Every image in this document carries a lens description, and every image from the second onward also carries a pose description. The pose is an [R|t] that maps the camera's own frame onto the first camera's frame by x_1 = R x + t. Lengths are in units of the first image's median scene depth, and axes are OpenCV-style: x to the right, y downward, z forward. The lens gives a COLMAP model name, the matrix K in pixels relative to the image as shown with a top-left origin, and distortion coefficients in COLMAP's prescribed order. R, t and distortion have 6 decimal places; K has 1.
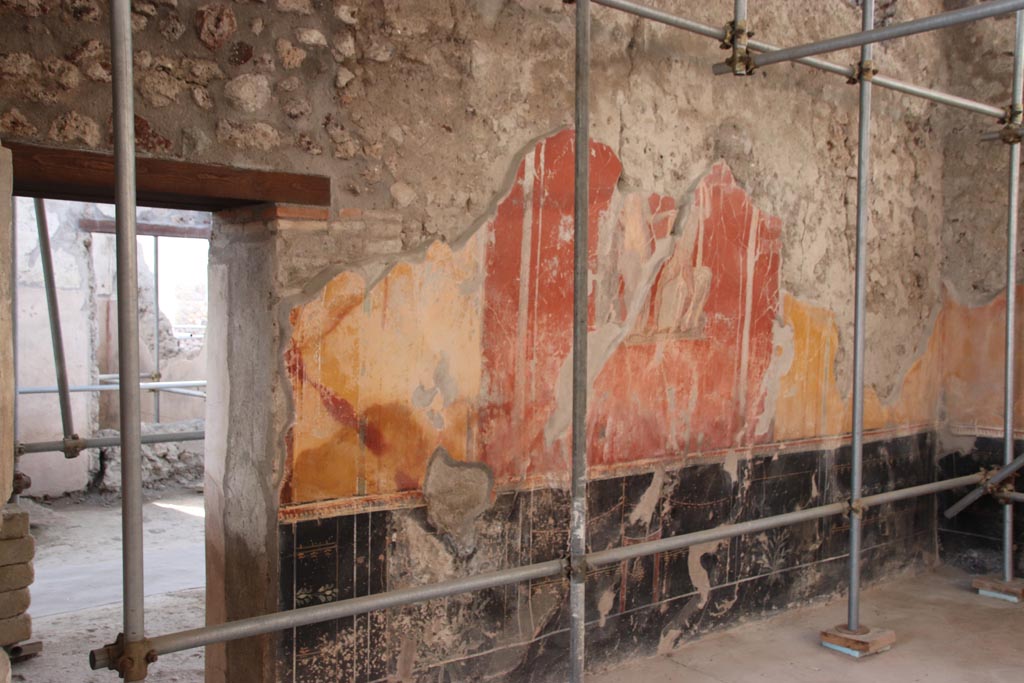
lens RADIAL K [[986.5, 0, 512.0], [0, 986.5, 341.5], [0, 0, 1]] dist [-0.002620, 0.018534]
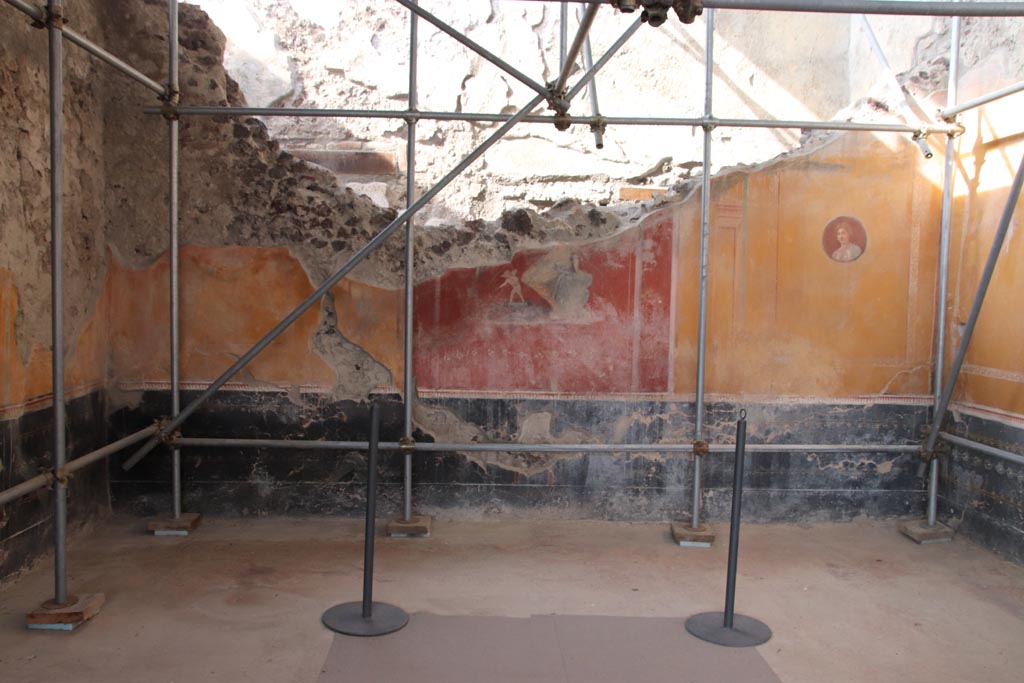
lens RADIAL K [[893.9, 0, 512.0], [0, 893.9, 341.5], [0, 0, 1]] dist [-0.151333, 0.216085]
pose [[0.607707, -0.046296, 0.792811, -0.039380], [0.008727, 0.998628, 0.051624, -0.002784], [-0.794113, -0.024453, 0.607278, 0.108206]]
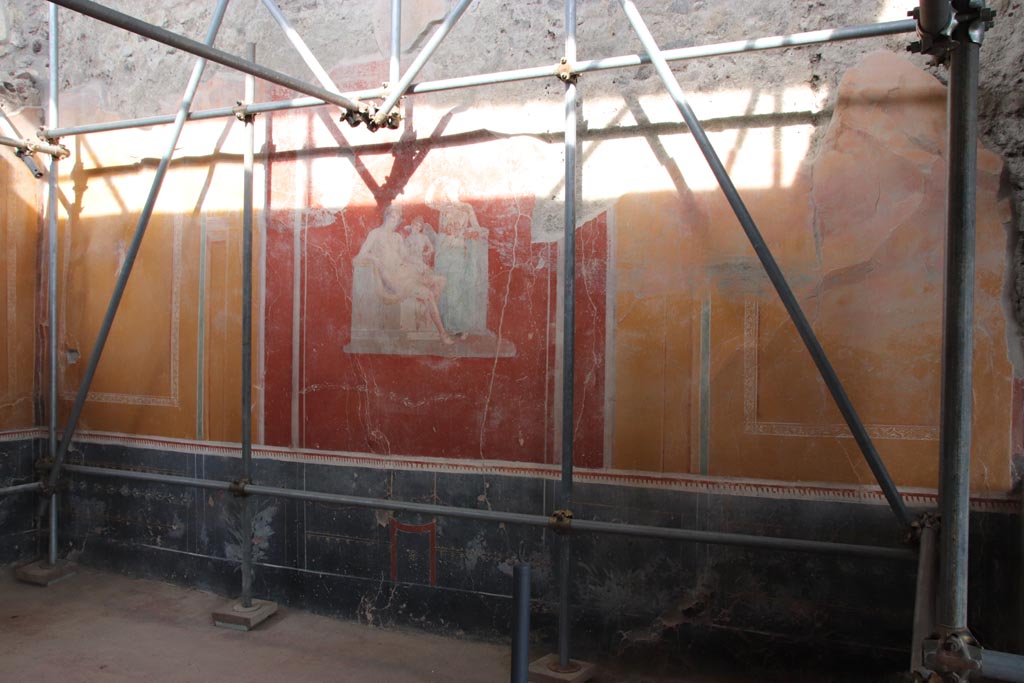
lens RADIAL K [[893.9, 0, 512.0], [0, 893.9, 341.5], [0, 0, 1]] dist [-0.151333, 0.216085]
pose [[-0.420533, -0.029061, 0.906812, -0.029627], [0.012571, 0.999204, 0.037851, -0.007243], [-0.907190, 0.027317, -0.419833, 0.239948]]
